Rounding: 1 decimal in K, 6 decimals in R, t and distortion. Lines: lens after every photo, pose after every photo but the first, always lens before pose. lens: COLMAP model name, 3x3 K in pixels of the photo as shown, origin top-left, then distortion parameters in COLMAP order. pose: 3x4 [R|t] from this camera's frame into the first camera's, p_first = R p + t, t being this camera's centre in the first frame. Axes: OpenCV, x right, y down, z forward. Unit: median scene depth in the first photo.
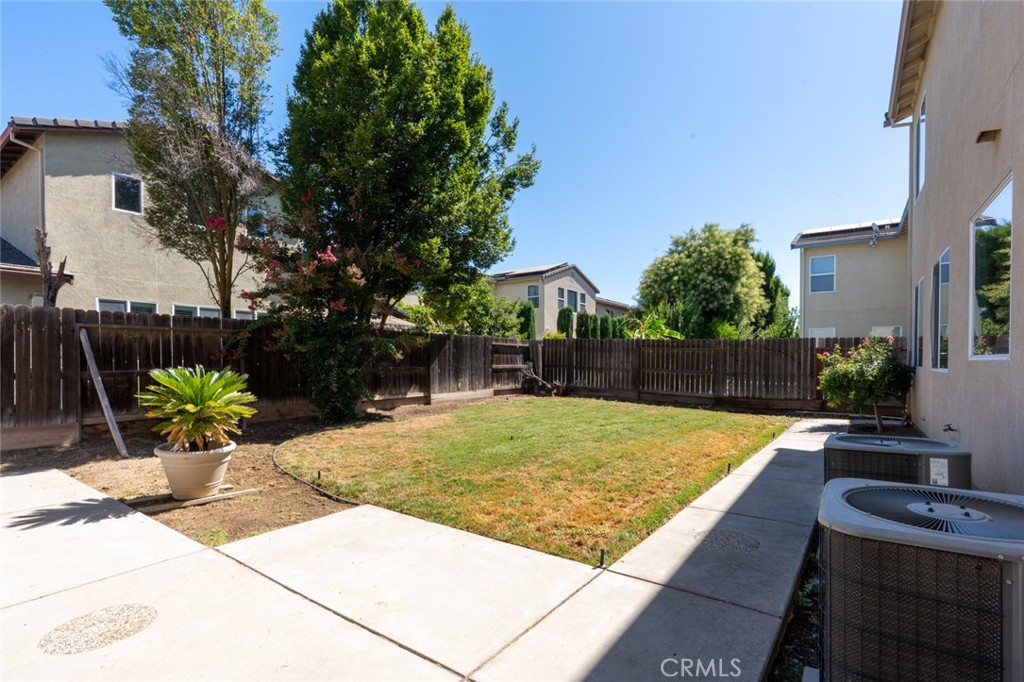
lens RADIAL K [[477.7, 0, 505.6], [0, 477.7, 381.5], [0, 0, 1]] dist [-0.001347, 0.000877]
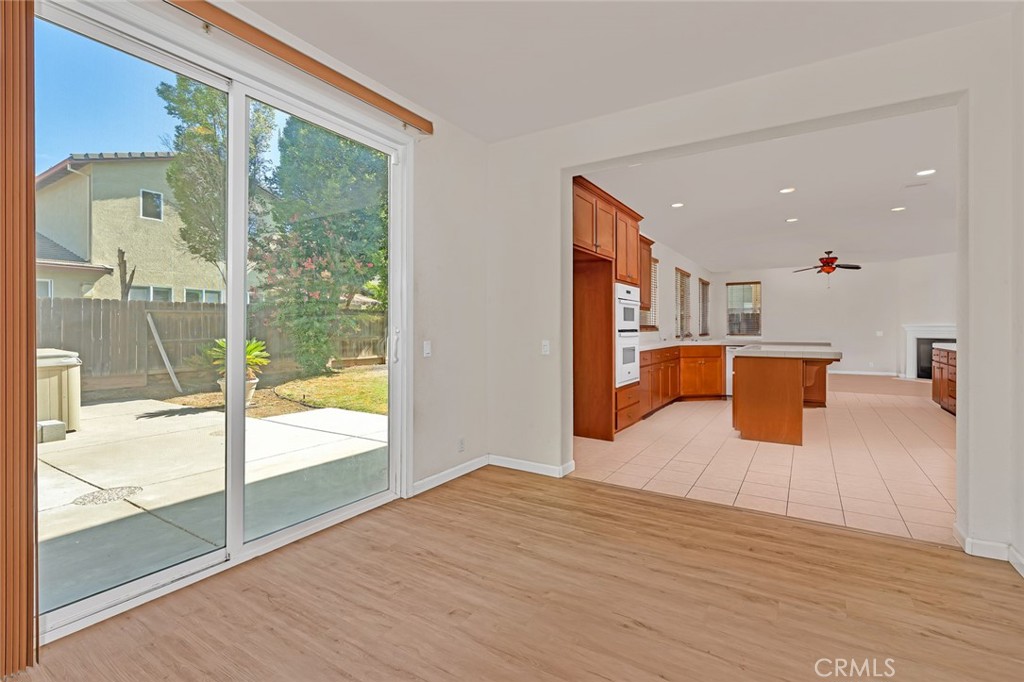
lens RADIAL K [[472.9, 0, 514.4], [0, 472.9, 331.0], [0, 0, 1]] dist [-0.004064, 0.000540]
pose [[0.997857, -0.003217, 0.065350, 0.168870], [0.005591, 0.999330, -0.036176, 0.008365], [-0.065190, 0.036463, 0.997206, -0.494902]]
